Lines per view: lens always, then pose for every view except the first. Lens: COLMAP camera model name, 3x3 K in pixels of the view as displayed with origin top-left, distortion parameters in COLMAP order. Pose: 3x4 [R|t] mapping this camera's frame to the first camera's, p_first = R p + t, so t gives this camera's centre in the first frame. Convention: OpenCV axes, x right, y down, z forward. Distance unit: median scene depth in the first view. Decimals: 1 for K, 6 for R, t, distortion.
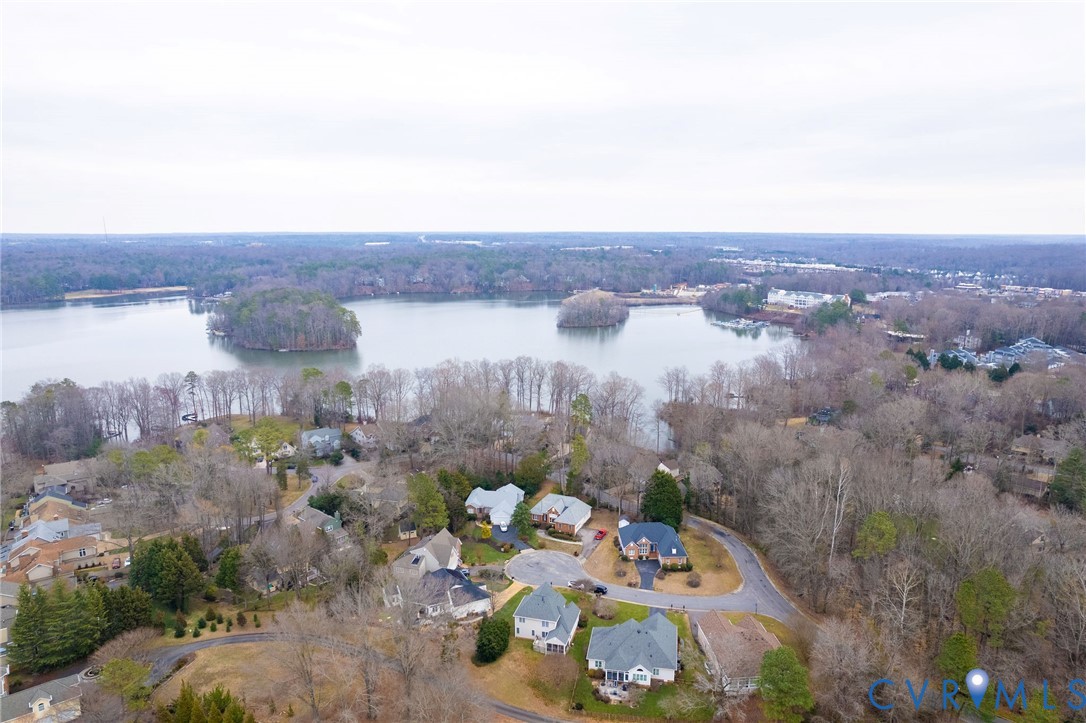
lens RADIAL K [[648.3, 0, 543.0], [0, 648.3, 361.5], [0, 0, 1]] dist [-0.073459, 0.050399]
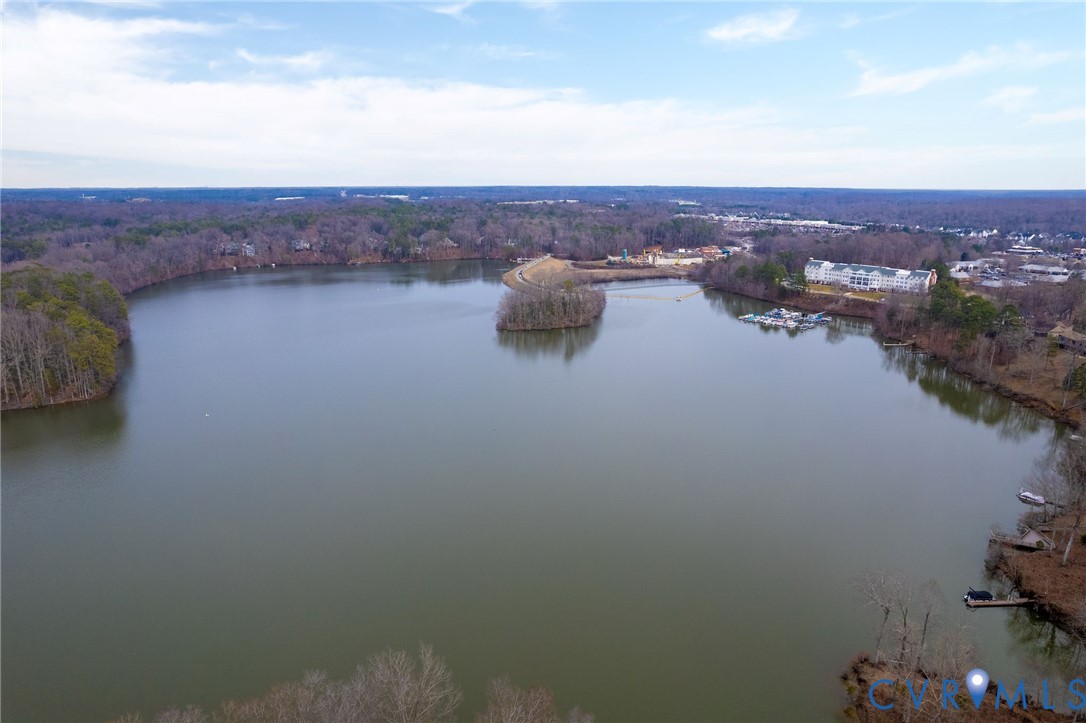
lens RADIAL K [[648.3, 0, 543.0], [0, 648.3, 361.5], [0, 0, 1]] dist [-0.073459, 0.050399]
pose [[0.995330, -0.024296, 0.093421, 0.004852], [0.018030, 0.997568, 0.067332, -0.040797], [-0.094830, -0.065333, 0.993347, 0.250200]]
